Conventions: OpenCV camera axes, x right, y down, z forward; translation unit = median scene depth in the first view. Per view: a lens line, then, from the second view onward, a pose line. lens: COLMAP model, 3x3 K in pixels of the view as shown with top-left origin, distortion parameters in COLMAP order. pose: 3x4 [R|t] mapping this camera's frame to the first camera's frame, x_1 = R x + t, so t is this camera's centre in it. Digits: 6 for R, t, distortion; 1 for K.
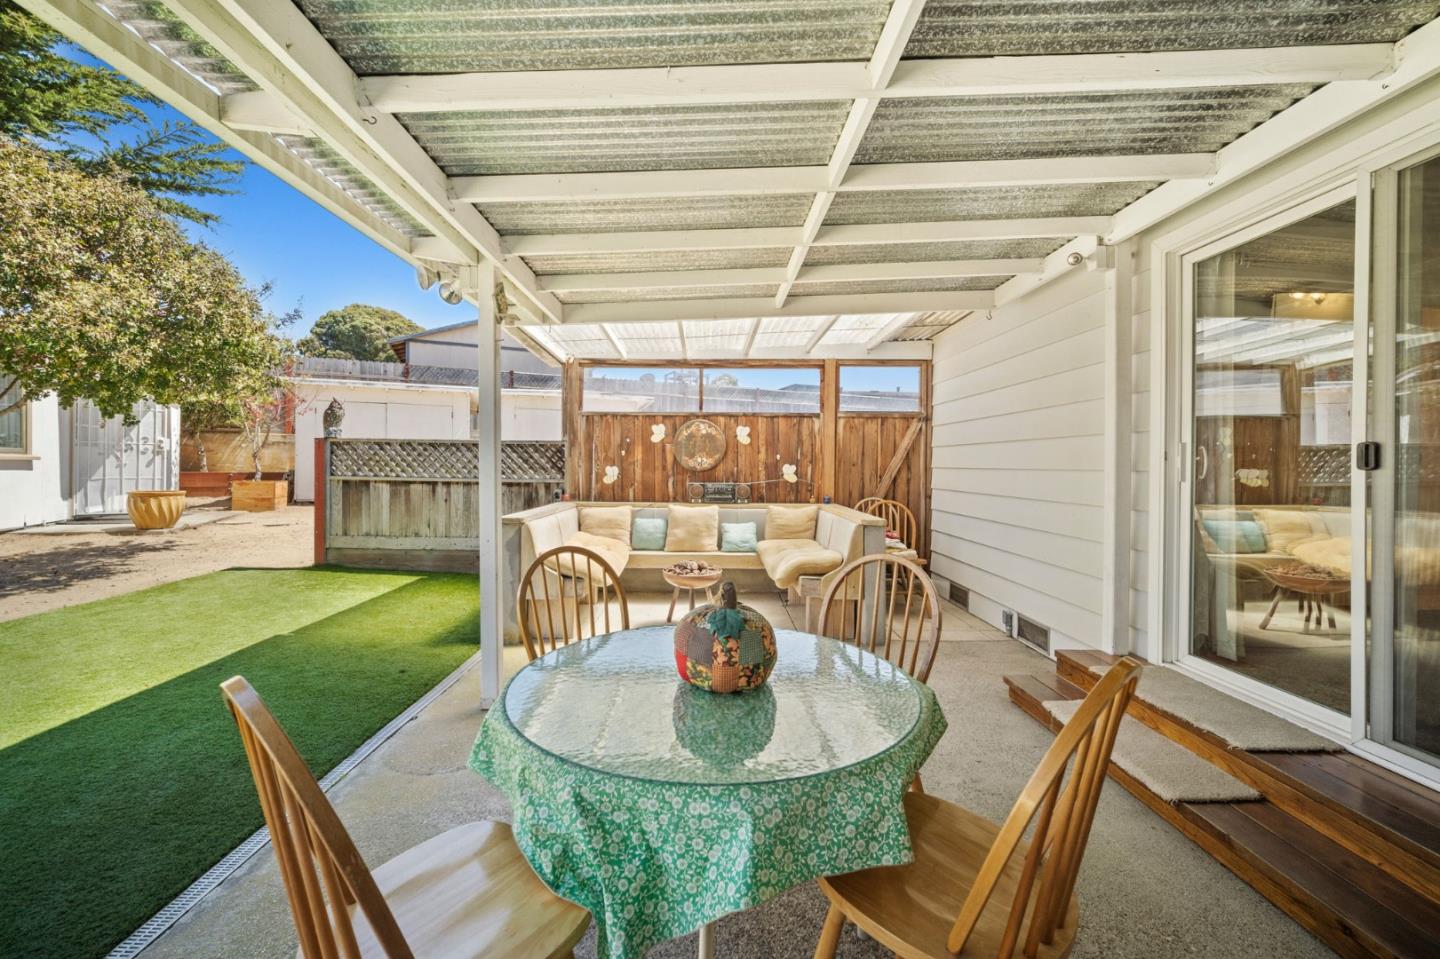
lens RADIAL K [[596.0, 0, 714.2], [0, 596.0, 457.0], [0, 0, 1]] dist [-0.003382, -0.000576]
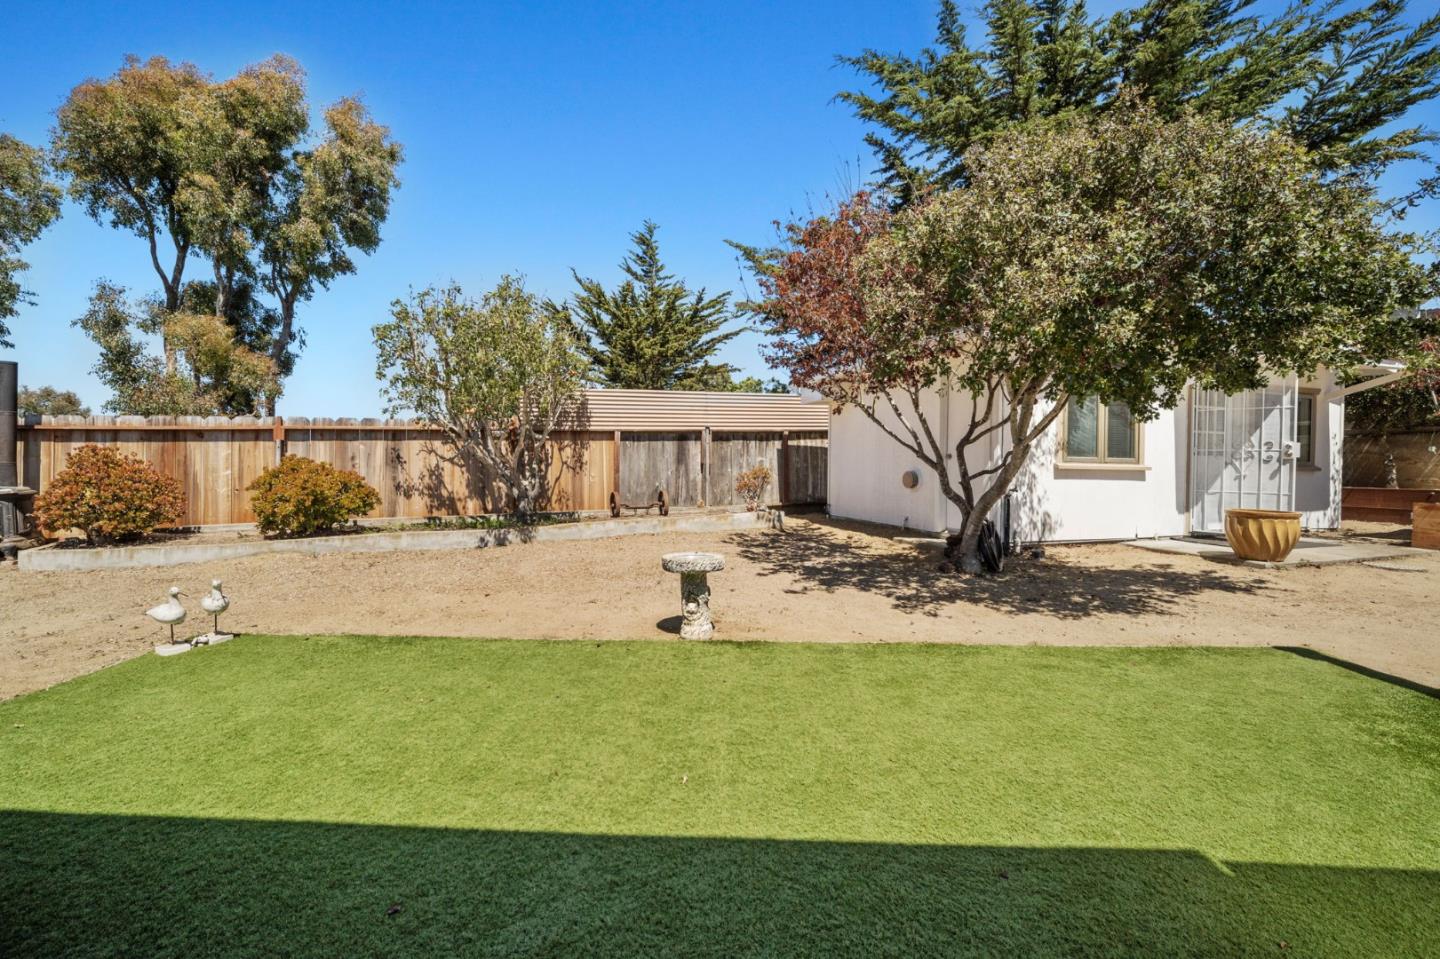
lens RADIAL K [[596.0, 0, 714.2], [0, 596.0, 457.0], [0, 0, 1]] dist [-0.003382, -0.000576]
pose [[-0.058110, -0.023485, -0.998034, -0.127453], [-0.000518, 0.999724, -0.023495, 0.006412], [0.998310, -0.000848, -0.058106, 0.324087]]
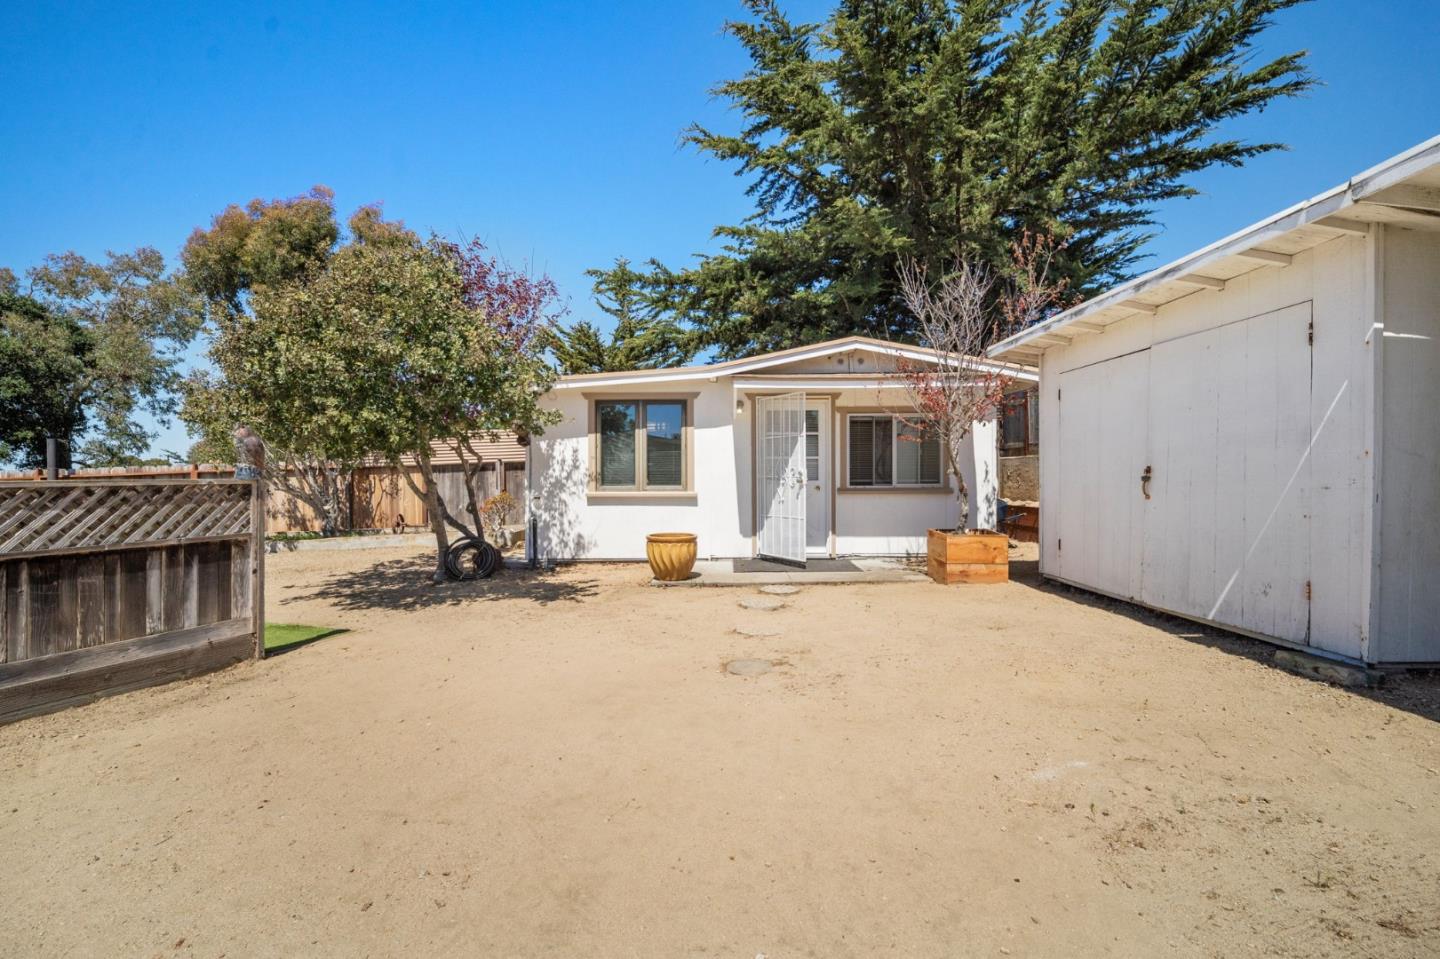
lens RADIAL K [[621.8, 0, 721.1], [0, 621.8, 475.5], [0, 0, 1]] dist [-0.001053, 0.000175]
pose [[-0.381892, -0.008911, -0.924164, -0.136759], [0.014749, 0.999767, -0.015735, -0.012130], [0.924089, -0.019639, -0.381672, 1.322707]]
